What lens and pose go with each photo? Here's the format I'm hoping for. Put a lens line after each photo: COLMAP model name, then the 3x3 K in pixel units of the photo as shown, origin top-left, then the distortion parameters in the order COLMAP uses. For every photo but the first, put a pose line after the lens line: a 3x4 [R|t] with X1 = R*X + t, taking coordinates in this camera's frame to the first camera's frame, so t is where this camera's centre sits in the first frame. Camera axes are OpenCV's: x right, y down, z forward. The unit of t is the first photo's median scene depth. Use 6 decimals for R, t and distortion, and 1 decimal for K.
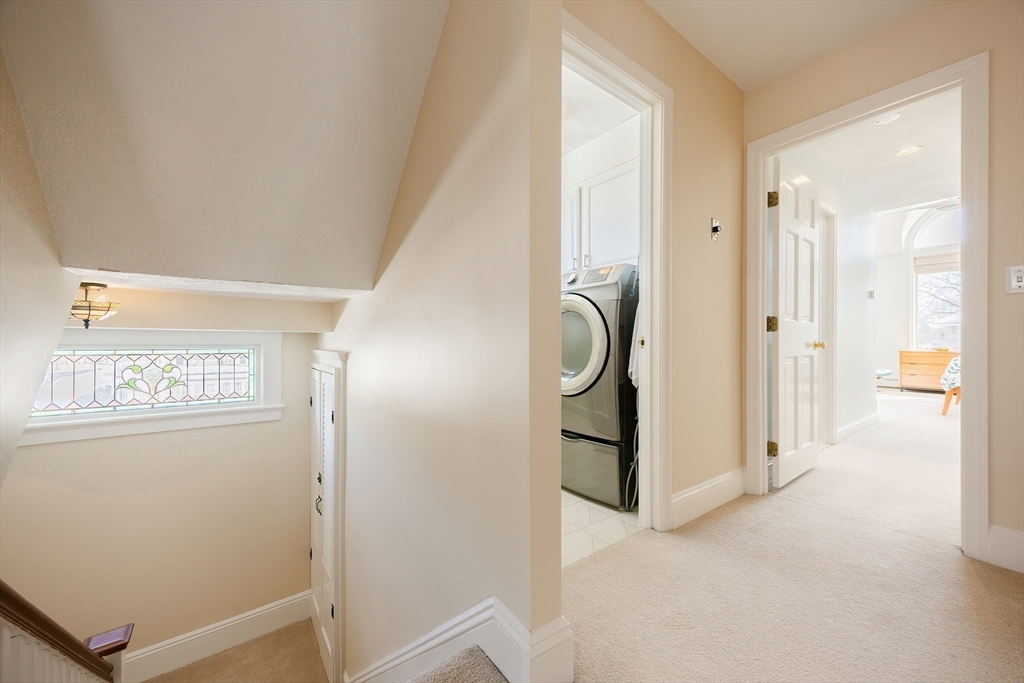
lens RADIAL K [[388.5, 0, 511.0], [0, 388.5, 343.4], [0, 0, 1]] dist [0.003749, 0.000020]
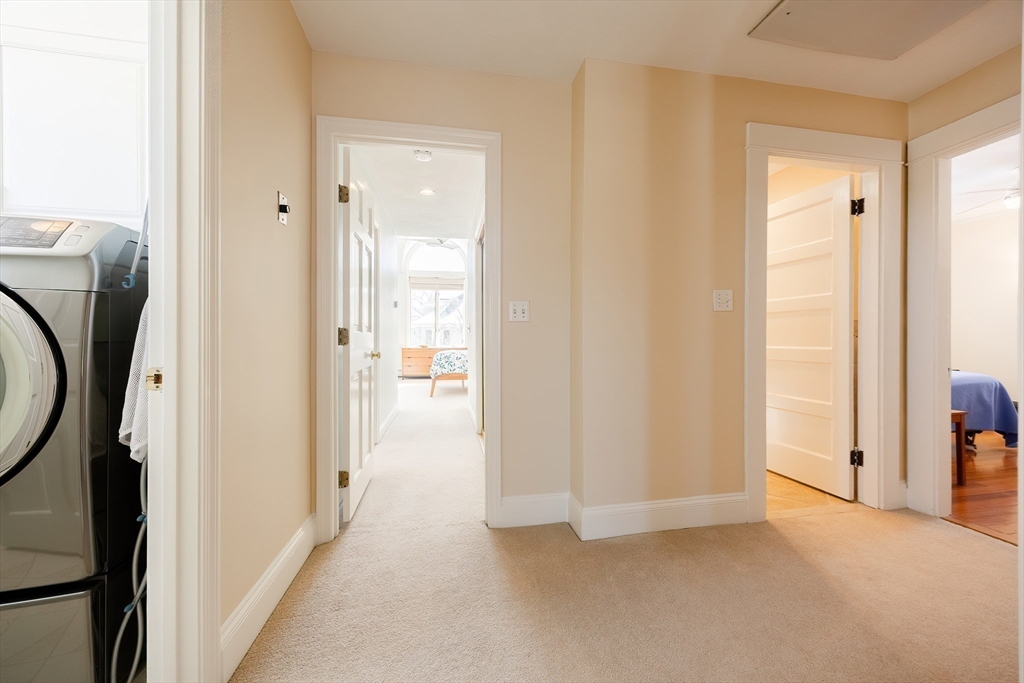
lens RADIAL K [[388.5, 0, 519.3], [0, 388.5, 337.9], [0, 0, 1]] dist [0.003749, 0.000020]
pose [[0.446016, -0.001144, 0.895024, 0.067778], [0.000307, 0.999999, 0.001126, -0.049049], [-0.895025, -0.000228, 0.446016, 0.264118]]
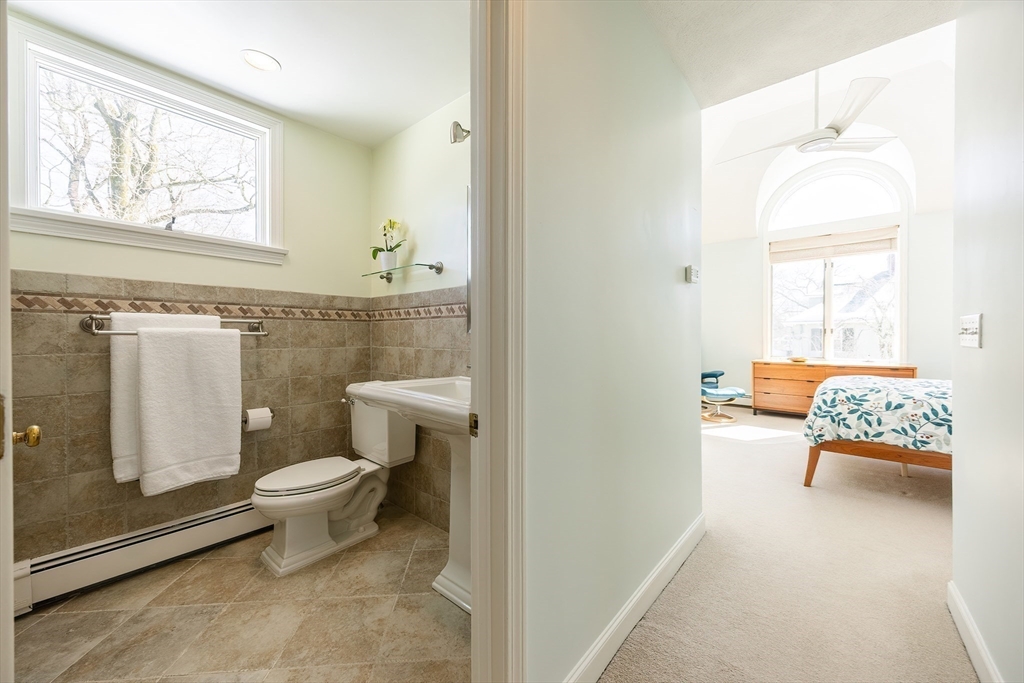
lens RADIAL K [[388.5, 0, 510.6], [0, 388.5, 340.0], [0, 0, 1]] dist [0.003749, 0.000020]
pose [[0.977785, -0.002371, 0.209596, 1.187861], [0.000839, 0.999972, 0.007397, -0.098723], [-0.209607, -0.007057, 0.977760, 1.129439]]
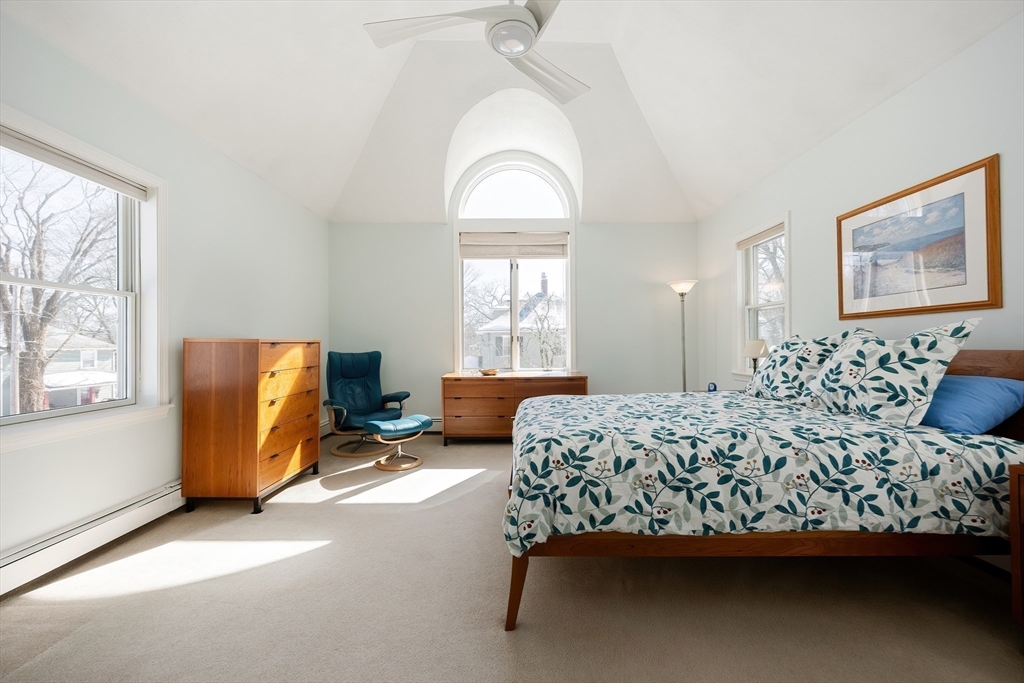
lens RADIAL K [[388.5, 0, 518.7], [0, 388.5, 339.9], [0, 0, 1]] dist [0.003749, 0.000020]
pose [[0.597190, 0.001611, 0.802098, 1.897753], [0.008866, 0.999924, -0.008610, -0.108749], [-0.802051, 0.012254, 0.597130, 1.773671]]
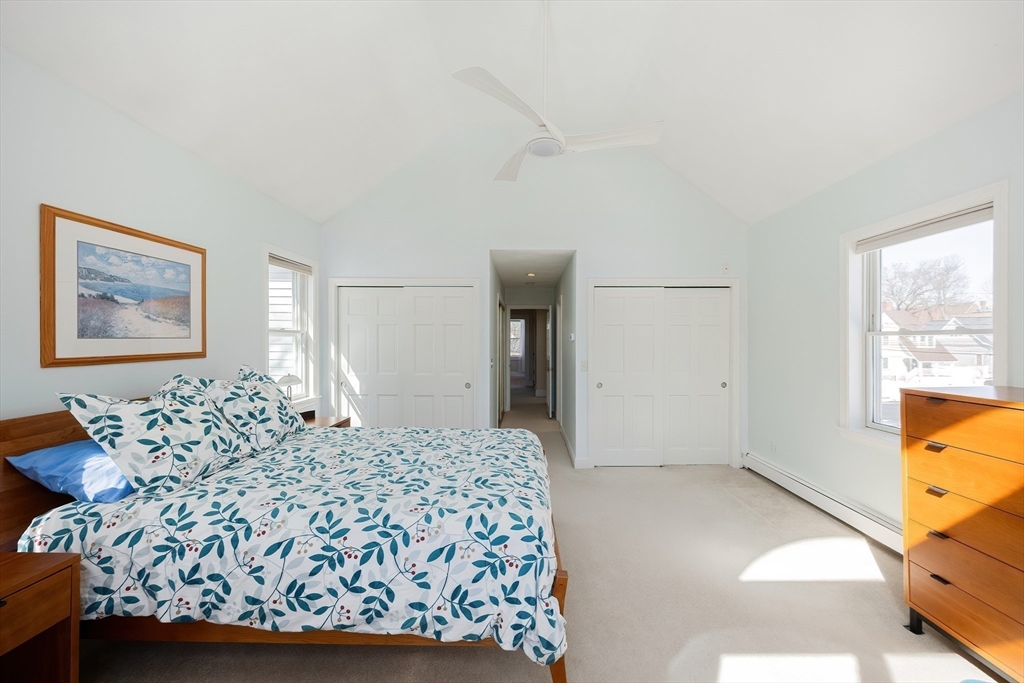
lens RADIAL K [[388.5, 0, 513.5], [0, 388.5, 338.3], [0, 0, 1]] dist [0.003749, 0.000020]
pose [[-0.627608, 0.002426, -0.778526, 3.571030], [0.008320, 0.999959, -0.003591, -0.225805], [0.778485, -0.008731, -0.627602, 2.962464]]
